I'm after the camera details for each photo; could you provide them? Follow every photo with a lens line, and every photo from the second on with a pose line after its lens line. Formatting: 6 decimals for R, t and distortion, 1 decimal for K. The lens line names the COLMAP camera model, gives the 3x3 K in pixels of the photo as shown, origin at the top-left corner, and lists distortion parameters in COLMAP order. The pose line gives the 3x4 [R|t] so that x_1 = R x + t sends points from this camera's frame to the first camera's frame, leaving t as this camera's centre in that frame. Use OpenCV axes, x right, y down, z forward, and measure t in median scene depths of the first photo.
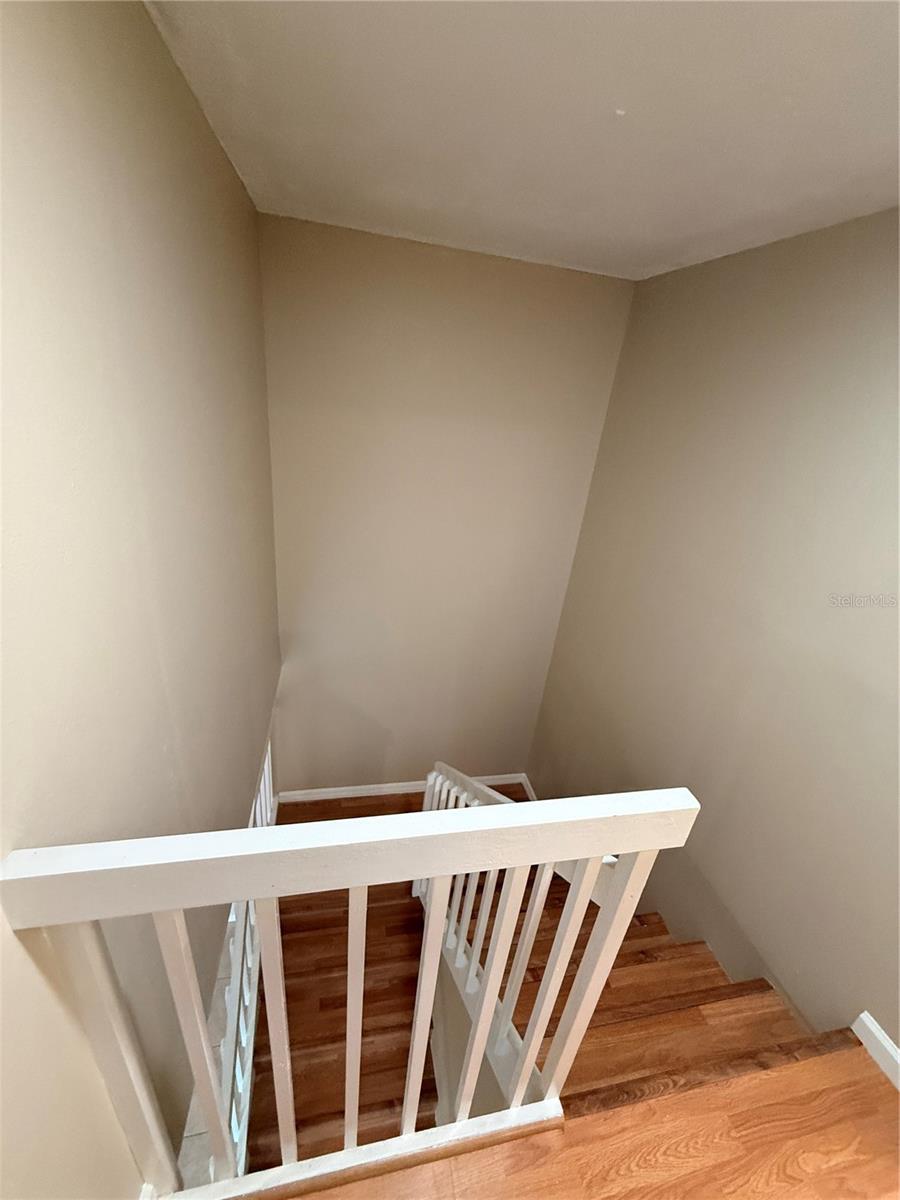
lens RADIAL K [[478.7, 0, 451.6], [0, 478.7, 598.0], [0, 0, 1]] dist [0.001197, -0.000061]
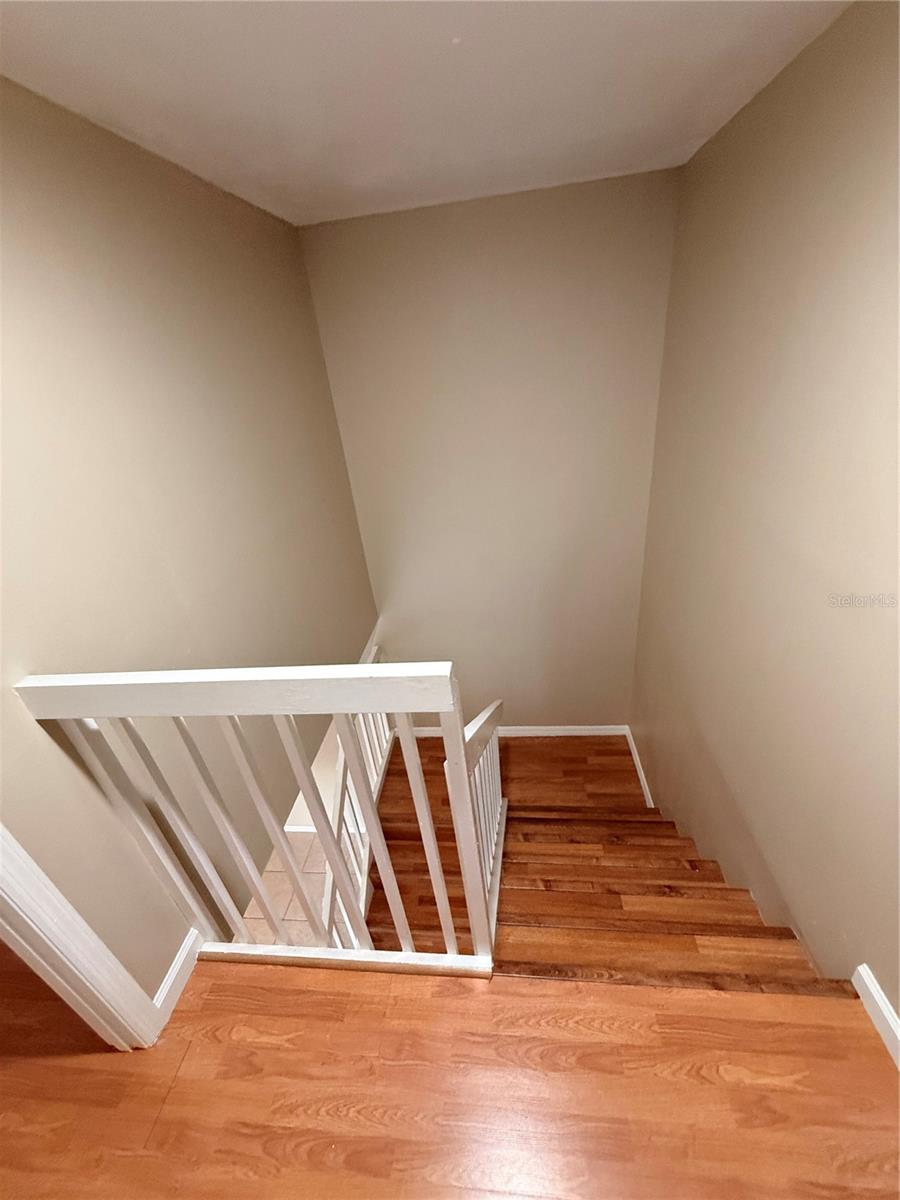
lens RADIAL K [[478.7, 0, 454.2], [0, 478.7, 599.8], [0, 0, 1]] dist [0.001197, -0.000061]
pose [[0.933375, -0.042487, -0.356380, 0.504071], [0.066284, 0.996293, 0.054825, 0.094588], [0.352730, -0.074794, 0.932731, -0.041953]]
